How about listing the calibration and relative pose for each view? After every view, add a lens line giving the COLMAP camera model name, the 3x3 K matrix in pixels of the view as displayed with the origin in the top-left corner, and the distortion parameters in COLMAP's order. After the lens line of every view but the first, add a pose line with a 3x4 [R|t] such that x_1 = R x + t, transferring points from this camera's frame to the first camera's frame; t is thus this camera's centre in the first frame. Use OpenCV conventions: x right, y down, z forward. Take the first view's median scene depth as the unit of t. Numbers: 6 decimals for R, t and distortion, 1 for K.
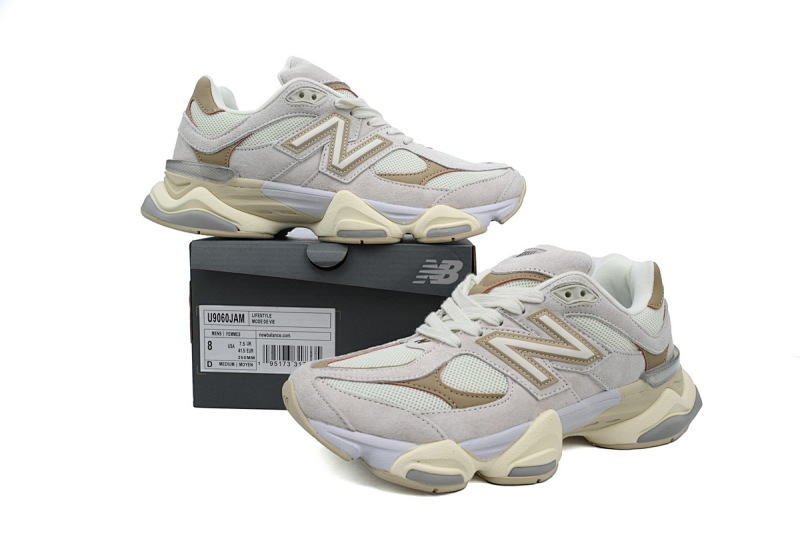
lens RADIAL K [[664.2, 0, 398.0], [0, 664.2, 266.0], [0, 0, 1]] dist [-0.010826, -0.002763]
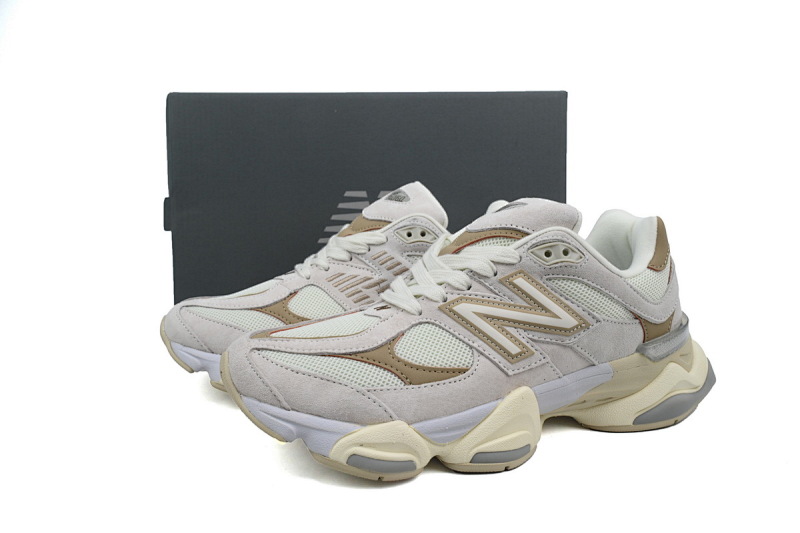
lens RADIAL K [[664.2, 0, 398.6], [0, 664.2, 267.8], [0, 0, 1]] dist [-0.010826, -0.002763]
pose [[0.997432, -0.006027, -0.071366, 0.126299], [0.009240, 0.998954, 0.044778, 0.021201], [0.071021, -0.045323, 0.996445, 0.131292]]
